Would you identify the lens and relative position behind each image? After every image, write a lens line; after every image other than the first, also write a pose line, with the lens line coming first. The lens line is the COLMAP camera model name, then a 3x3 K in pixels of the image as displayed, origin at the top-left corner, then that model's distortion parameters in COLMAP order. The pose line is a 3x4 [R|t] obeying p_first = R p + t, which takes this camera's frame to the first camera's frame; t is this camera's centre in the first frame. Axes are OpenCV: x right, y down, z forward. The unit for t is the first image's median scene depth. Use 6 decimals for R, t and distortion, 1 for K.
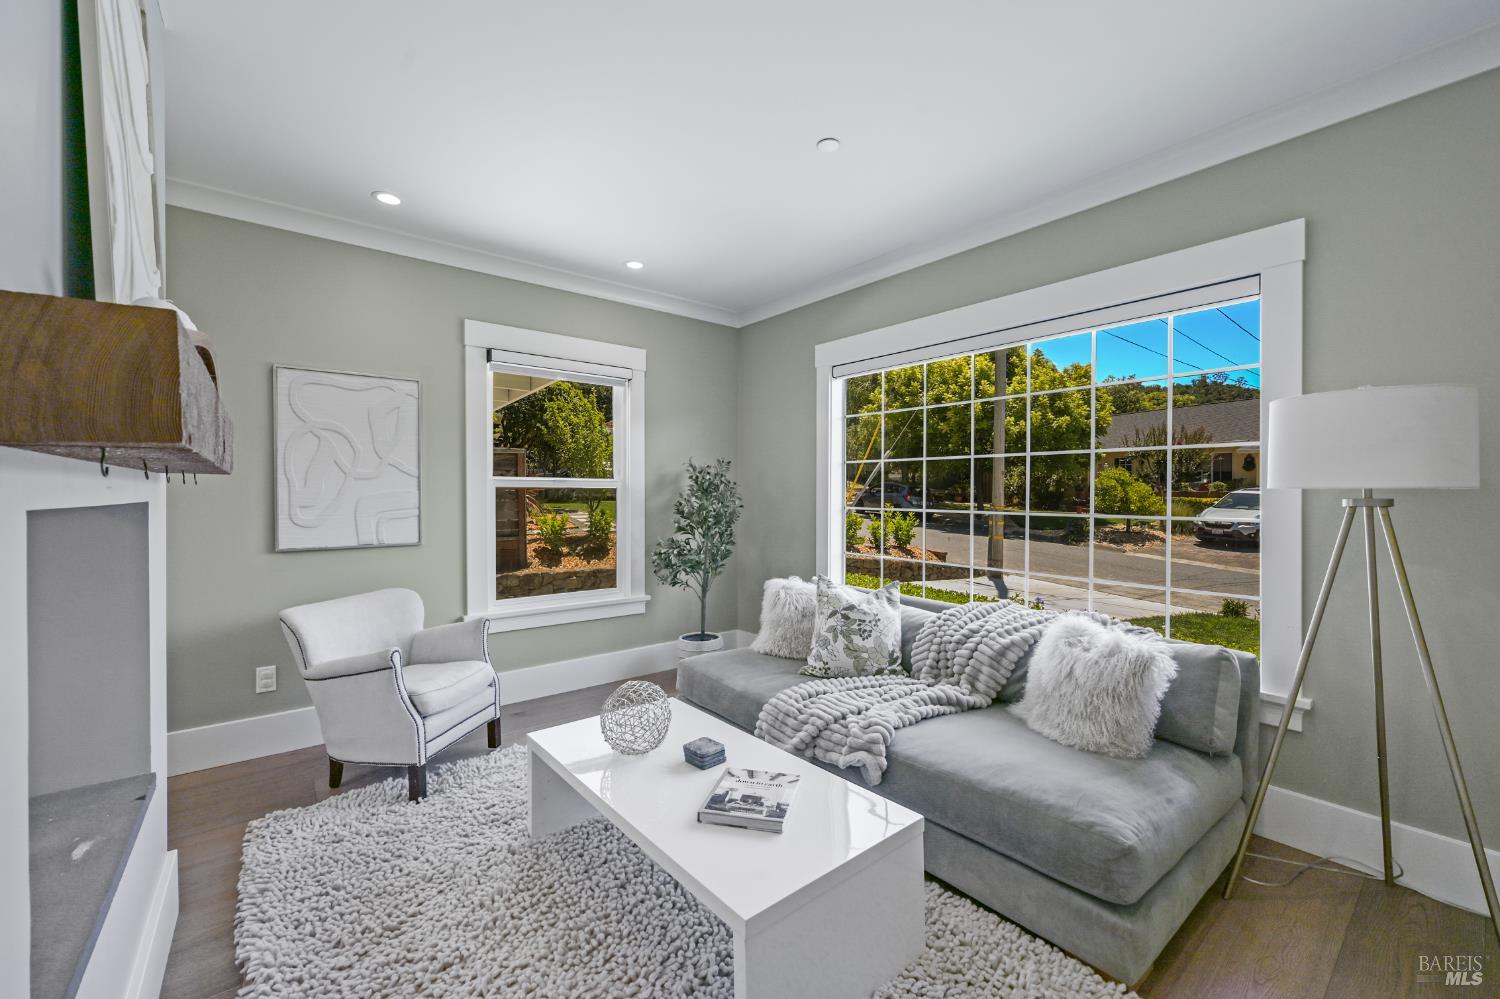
lens RADIAL K [[604.3, 0, 750.0], [0, 604.3, 499.5], [0, 0, 1]] dist [0.000335, 0.000014]
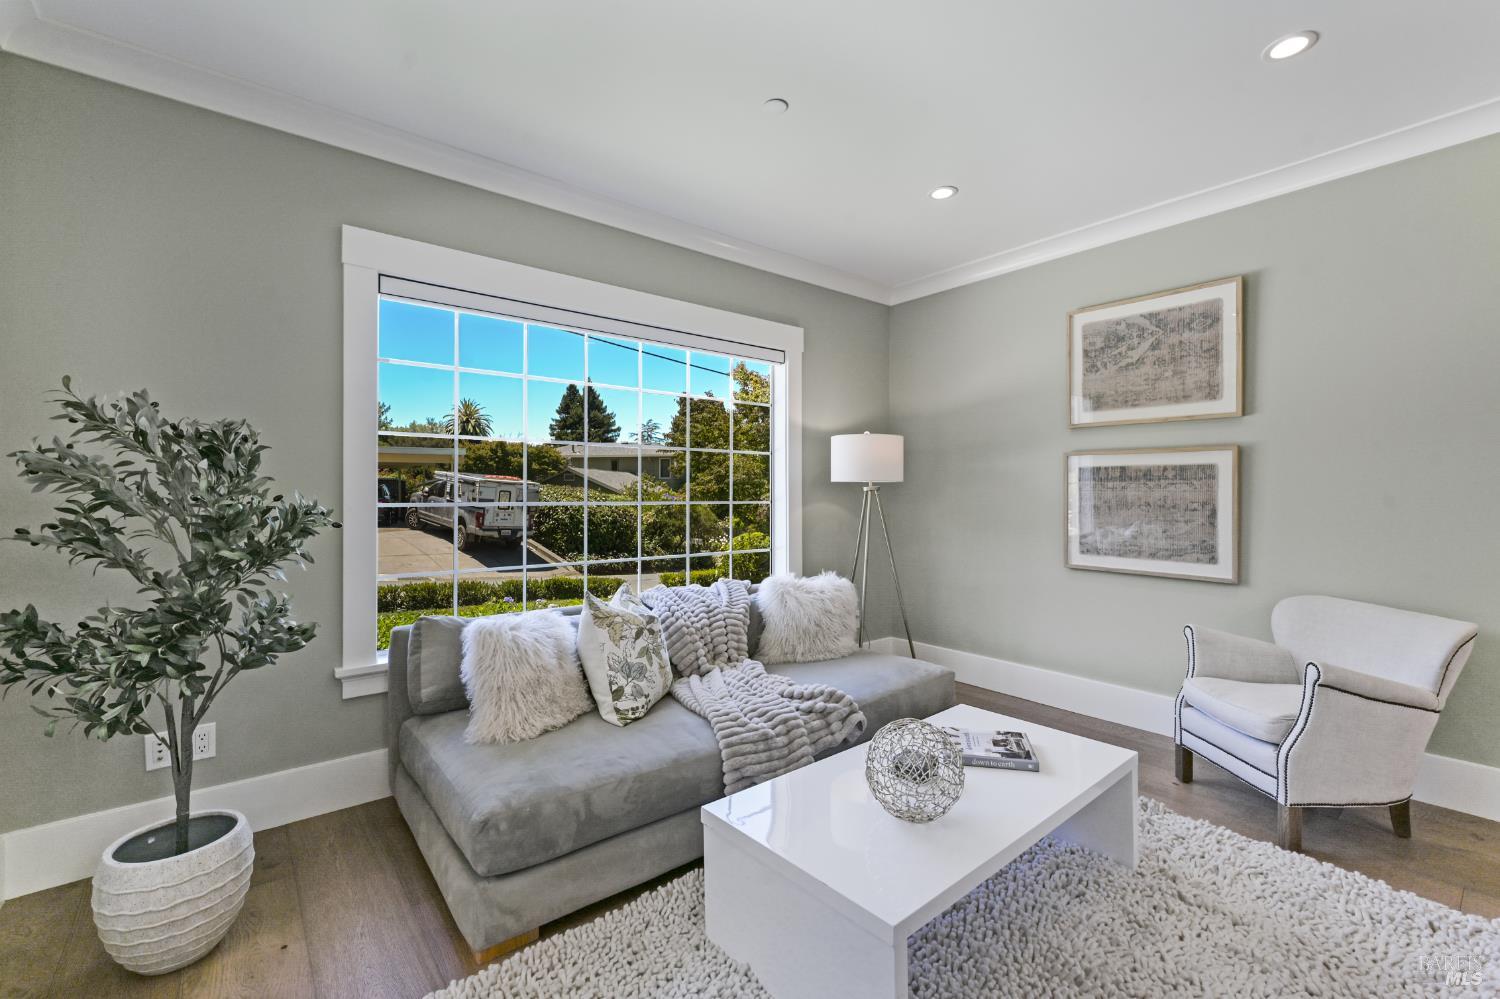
lens RADIAL K [[640.7, 0, 753.9], [0, 640.7, 489.2], [0, 0, 1]] dist [-0.004147, -0.000370]
pose [[-0.012145, -0.006913, 0.999902, -1.013706], [0.007040, 0.999951, 0.006999, -0.007774], [-0.999901, 0.007125, -0.012096, 1.225663]]
